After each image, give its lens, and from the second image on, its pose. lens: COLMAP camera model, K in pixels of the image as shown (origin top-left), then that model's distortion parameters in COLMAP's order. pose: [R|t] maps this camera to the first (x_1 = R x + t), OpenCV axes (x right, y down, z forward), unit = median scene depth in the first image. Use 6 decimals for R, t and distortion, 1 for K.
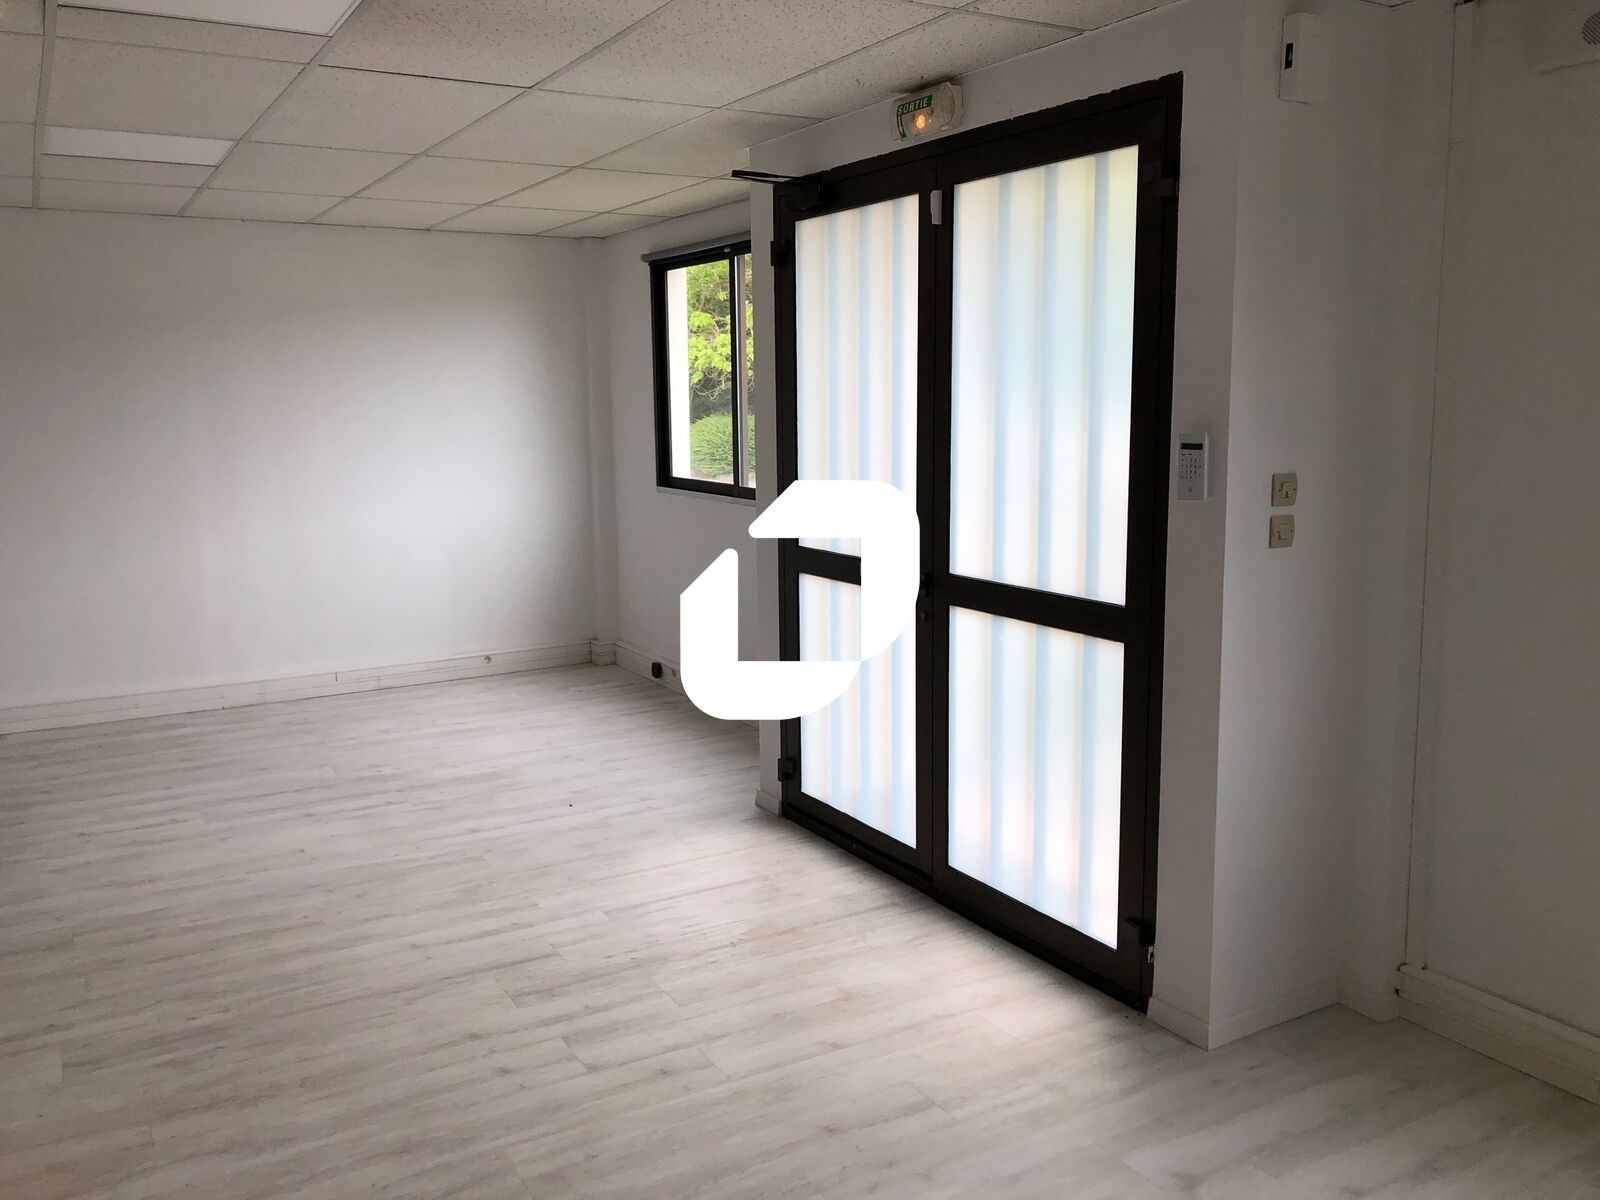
lens RADIAL K [[1290.9, 0, 800.0], [0, 1290.9, 600.0], [0, 0, 1]] dist [-0.000493, -0.006488]
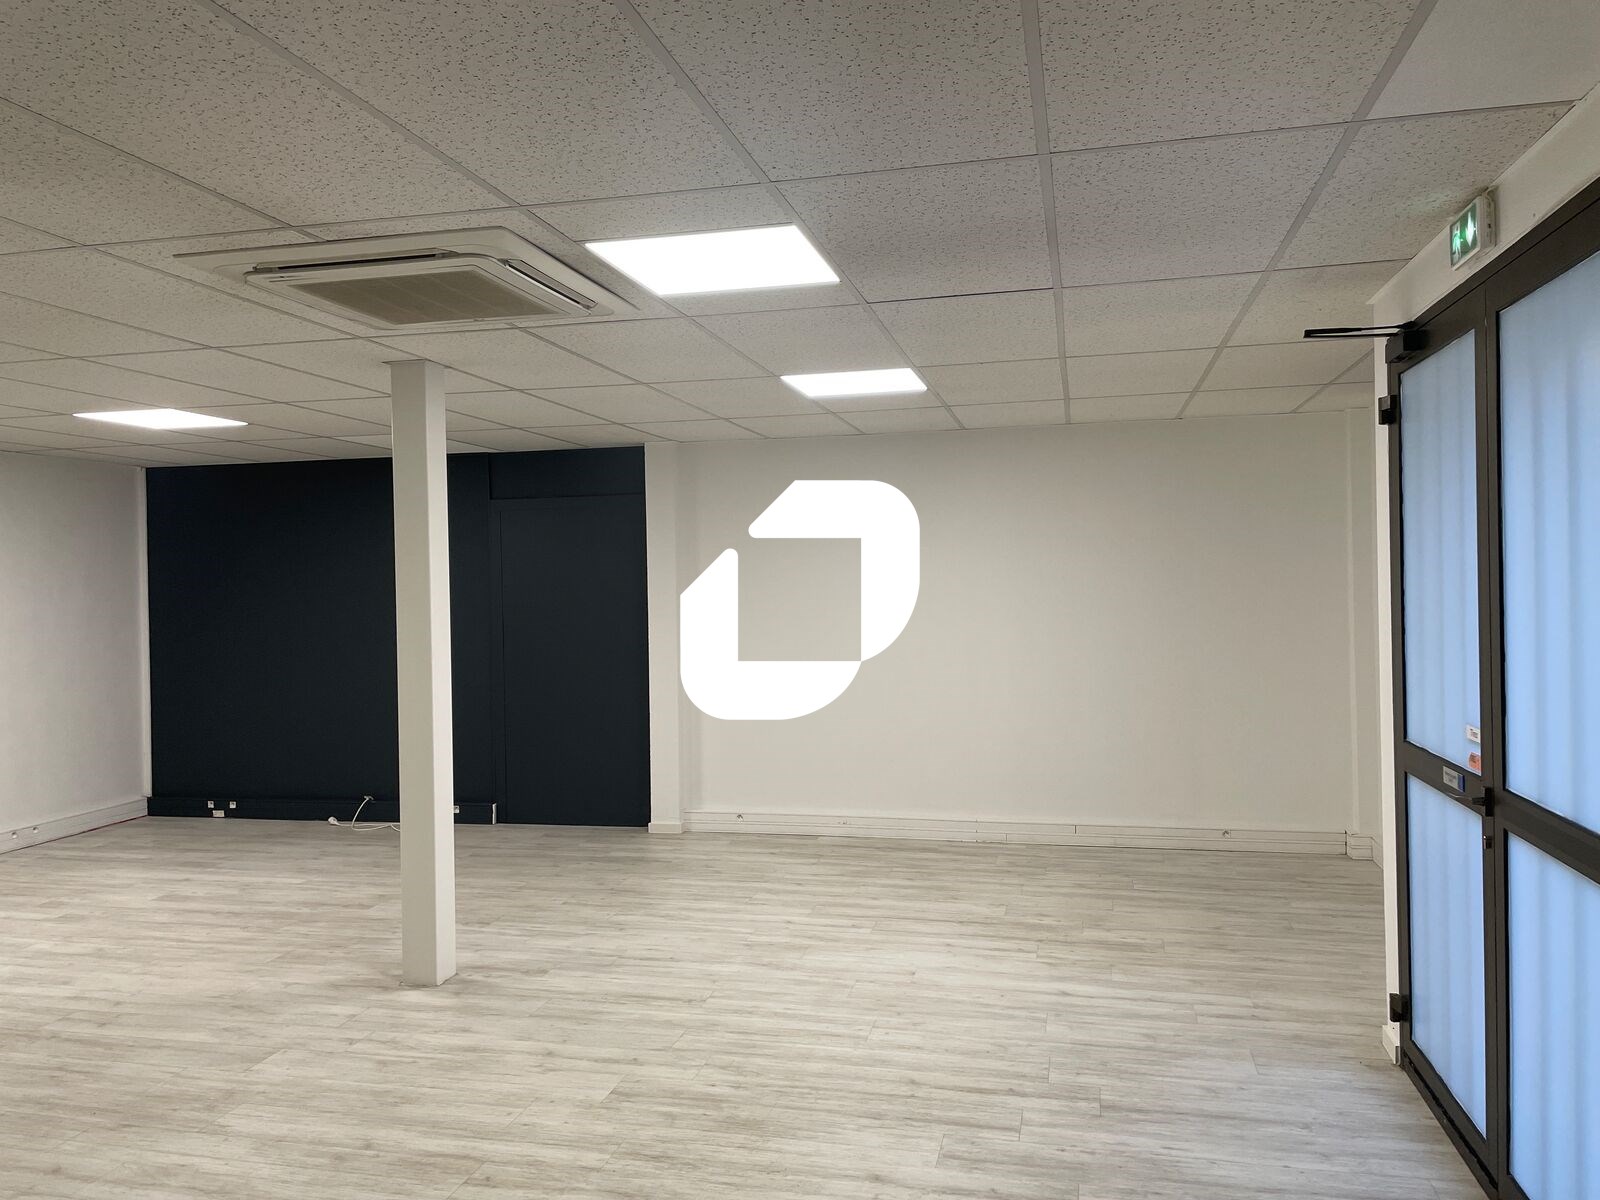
lens RADIAL K [[1208.6, 0, 800.0], [0, 1208.6, 600.0], [0, 0, 1]] dist [0.087796, -0.172812]
pose [[0.732112, 0.014459, -0.681031, 0.283494], [-0.106327, 0.989946, -0.093285, -0.018773], [0.672834, 0.140707, 0.726289, 0.139780]]
